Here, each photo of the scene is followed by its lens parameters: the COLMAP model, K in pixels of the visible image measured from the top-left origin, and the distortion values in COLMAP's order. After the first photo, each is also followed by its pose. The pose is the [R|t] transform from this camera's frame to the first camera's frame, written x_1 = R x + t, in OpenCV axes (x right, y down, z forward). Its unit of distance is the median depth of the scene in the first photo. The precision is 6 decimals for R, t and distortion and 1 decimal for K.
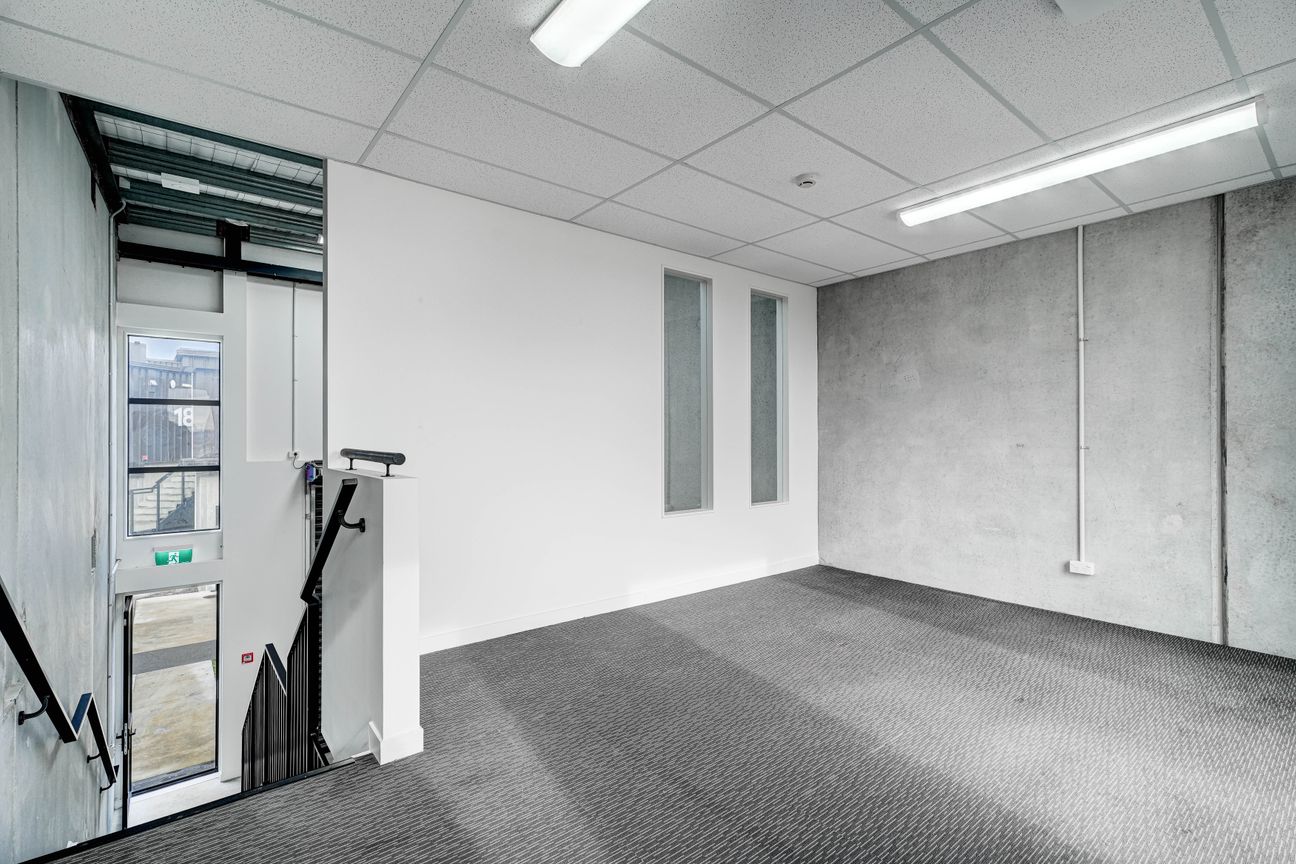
lens RADIAL K [[583.2, 0, 652.3], [0, 583.2, 429.6], [0, 0, 1]] dist [-0.000962, 0.001468]
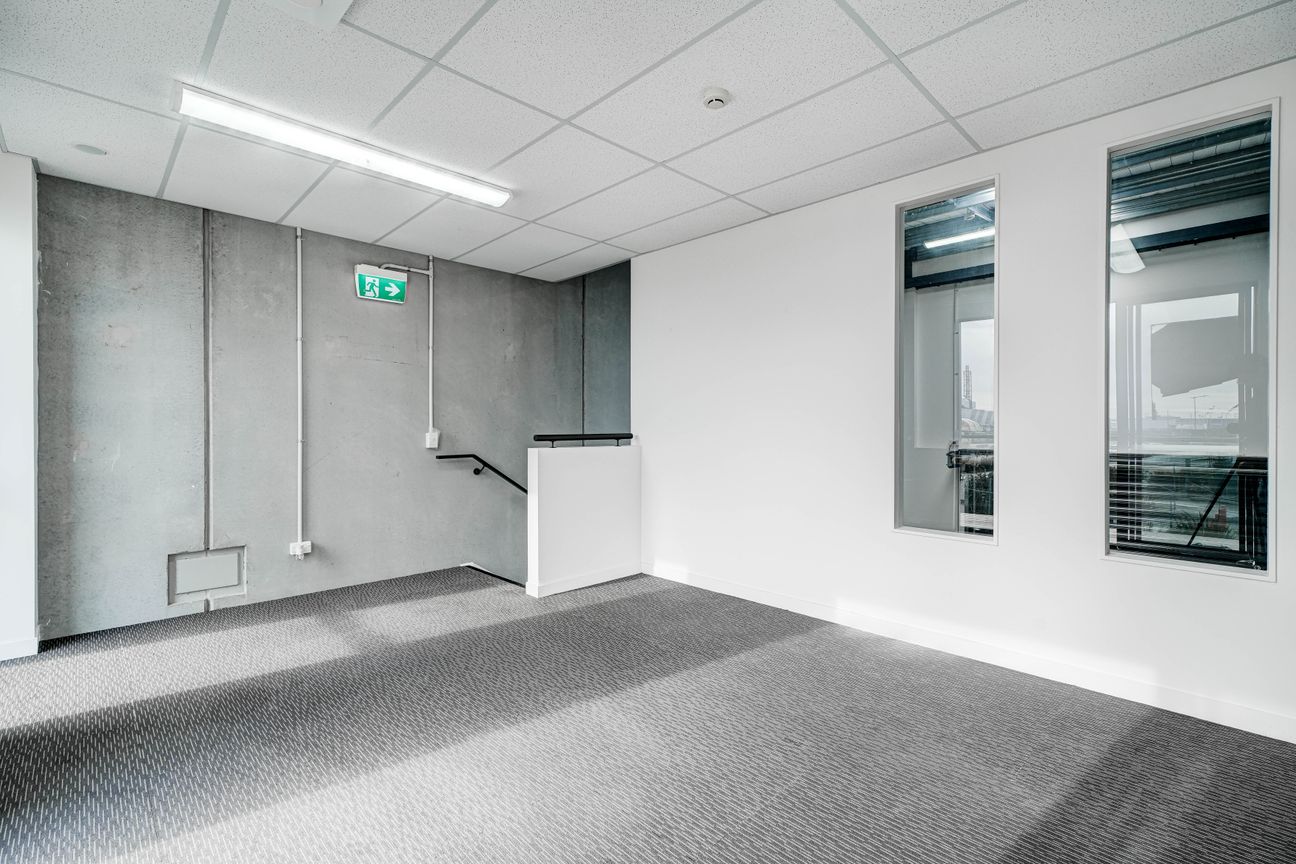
lens RADIAL K [[583.2, 0, 652.3], [0, 583.2, 429.6], [0, 0, 1]] dist [-0.000962, 0.001468]
pose [[0.097219, 0.007511, -0.995235, 0.869324], [0.013128, 0.999875, 0.008828, 0.004878], [0.995176, -0.013924, 0.097108, 0.701201]]
